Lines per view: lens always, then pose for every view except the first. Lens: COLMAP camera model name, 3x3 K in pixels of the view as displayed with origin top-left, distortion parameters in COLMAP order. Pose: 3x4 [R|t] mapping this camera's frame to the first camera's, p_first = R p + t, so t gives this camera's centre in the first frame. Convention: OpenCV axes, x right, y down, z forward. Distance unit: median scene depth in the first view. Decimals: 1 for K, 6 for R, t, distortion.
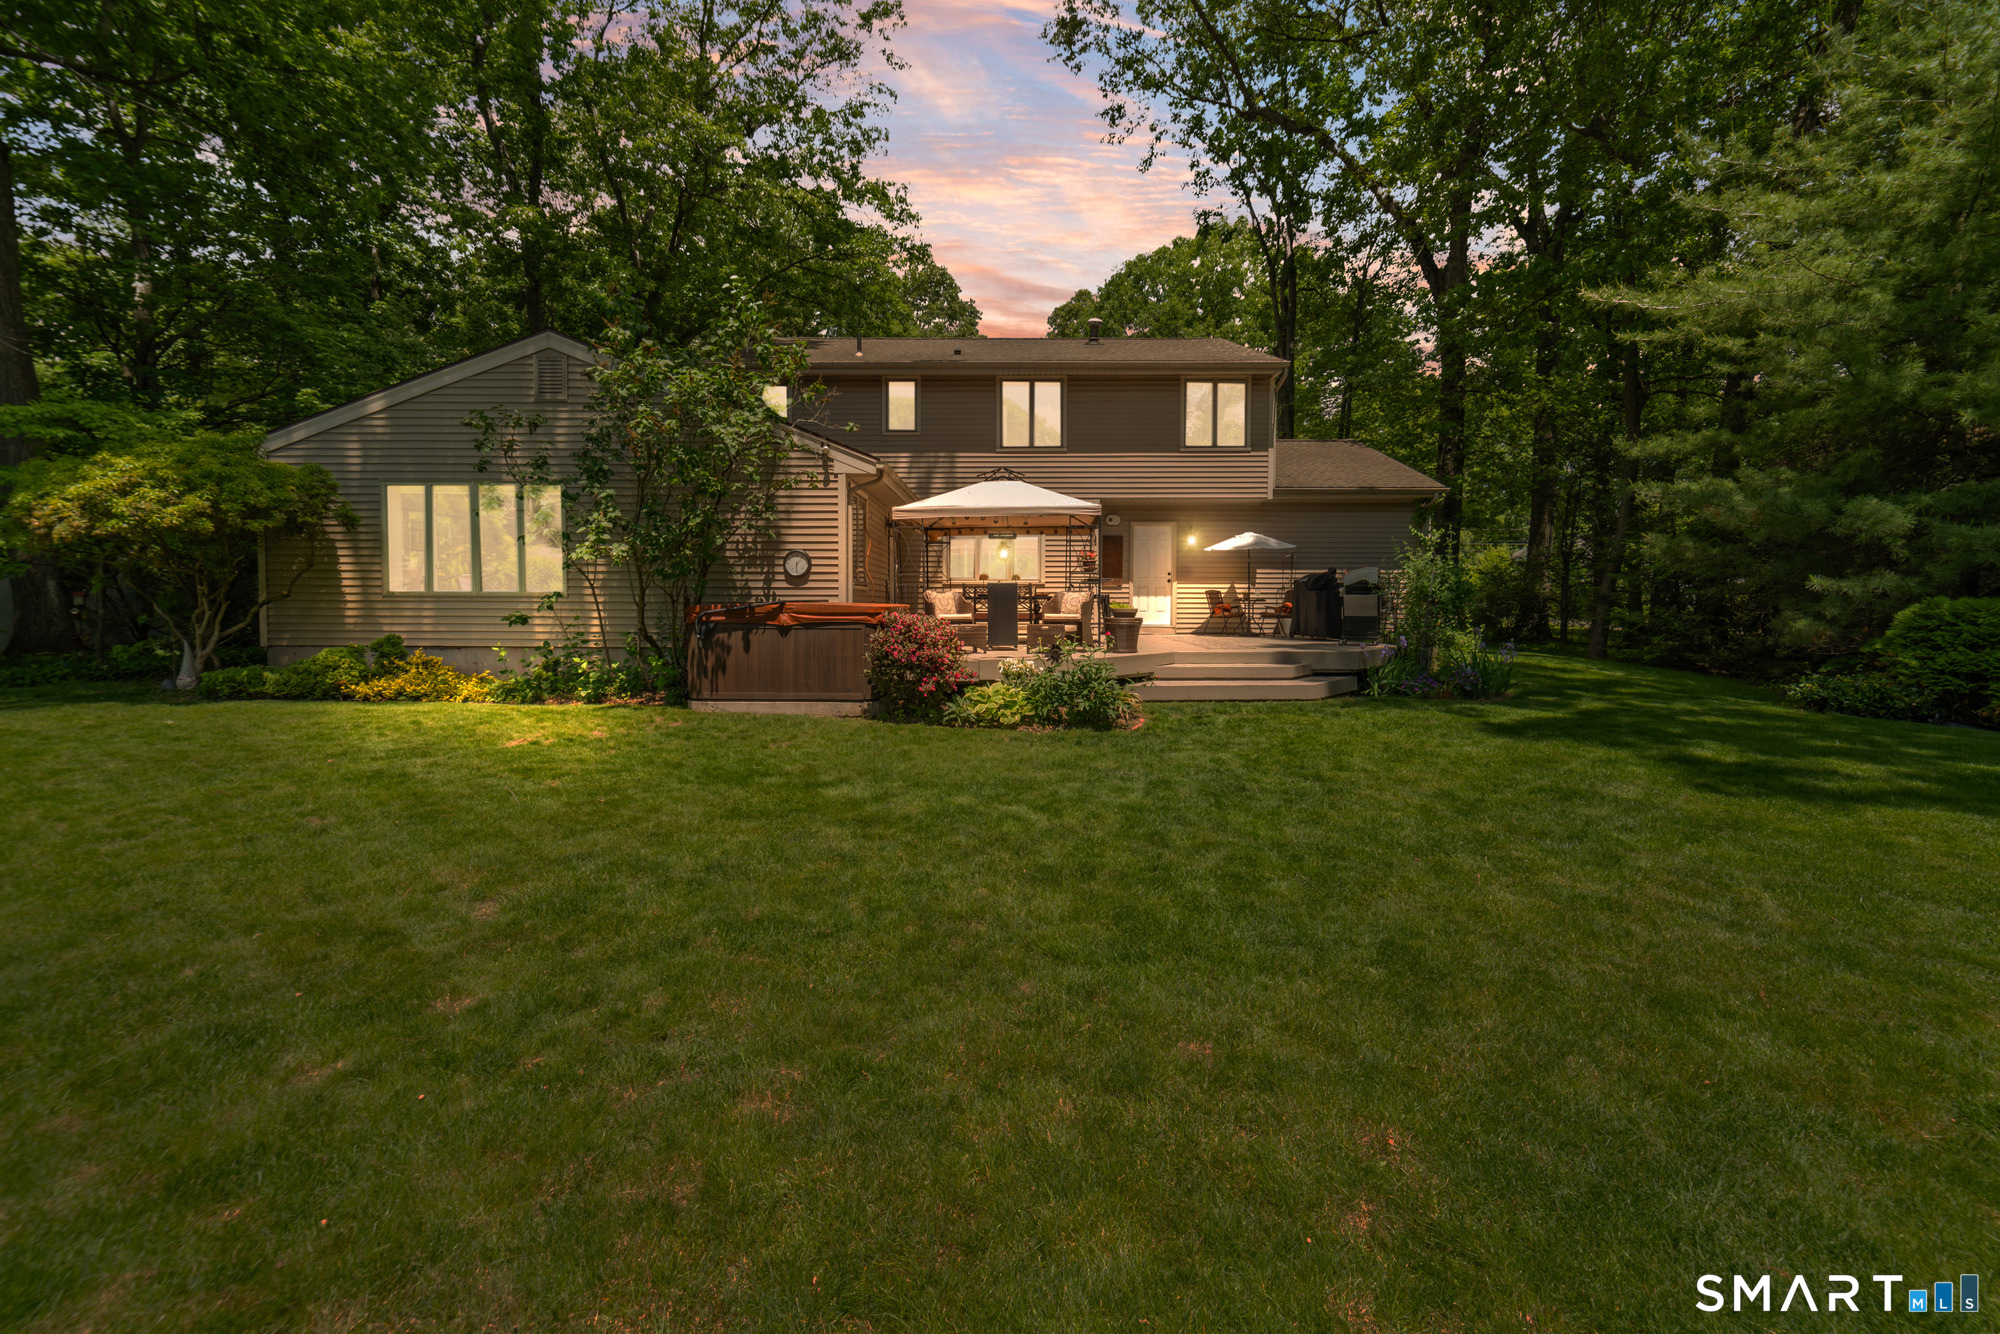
lens RADIAL K [[800.5, 0, 1004.0], [0, 800.5, 628.3], [0, 0, 1]] dist [0.000180, 0.000015]
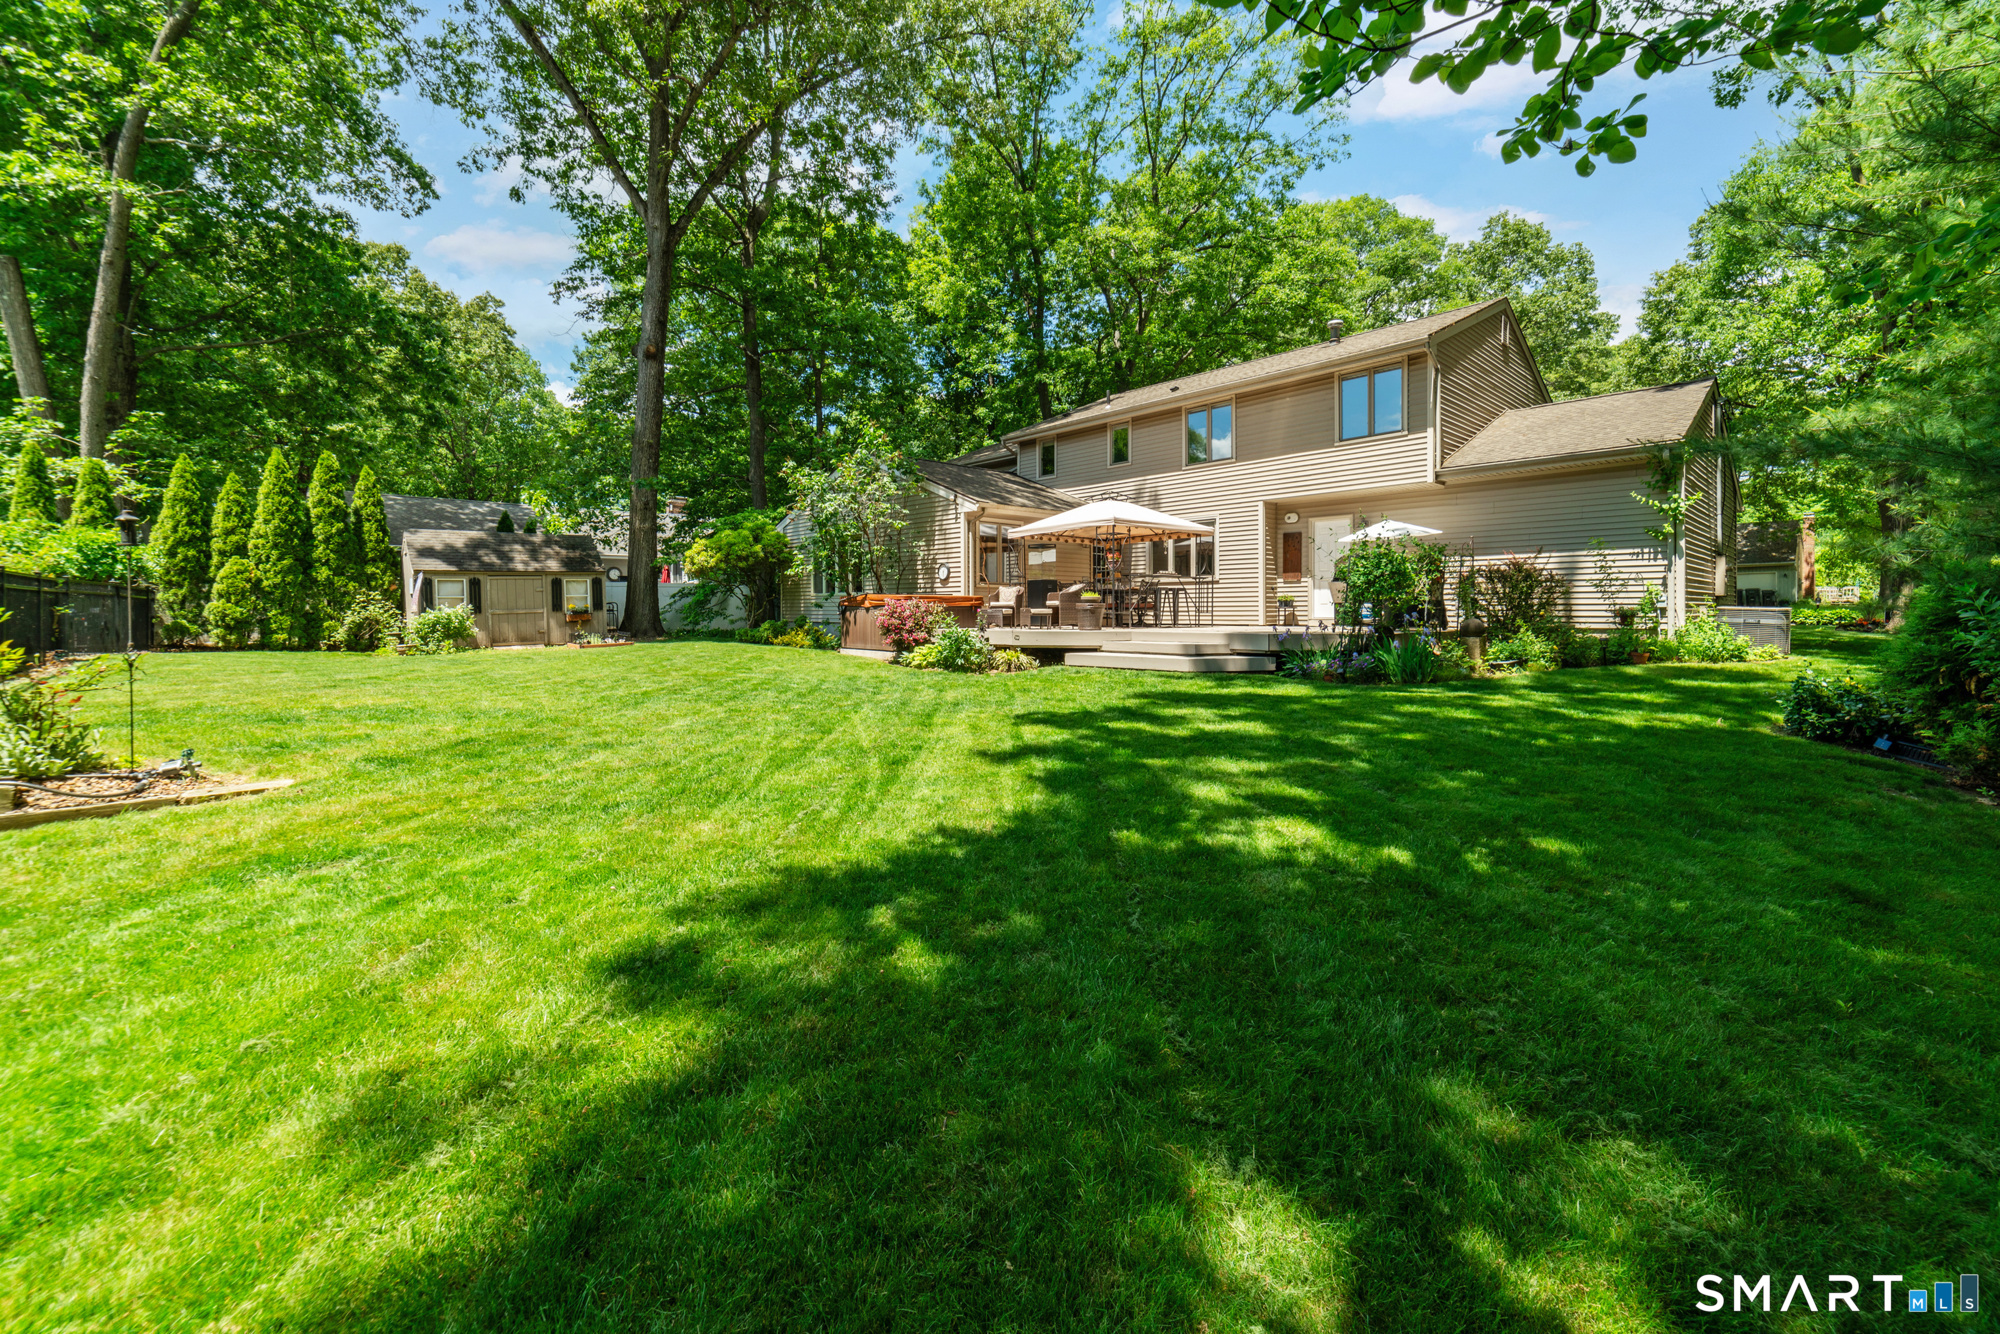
lens RADIAL K [[800.5, 0, 1004.0], [0, 800.5, 628.3], [0, 0, 1]] dist [0.000180, 0.000015]
pose [[0.674533, 0.014633, -0.738100, 0.995769], [-0.024027, 0.999709, -0.002139, 0.032135], [0.737853, 0.019177, 0.674688, 0.019439]]
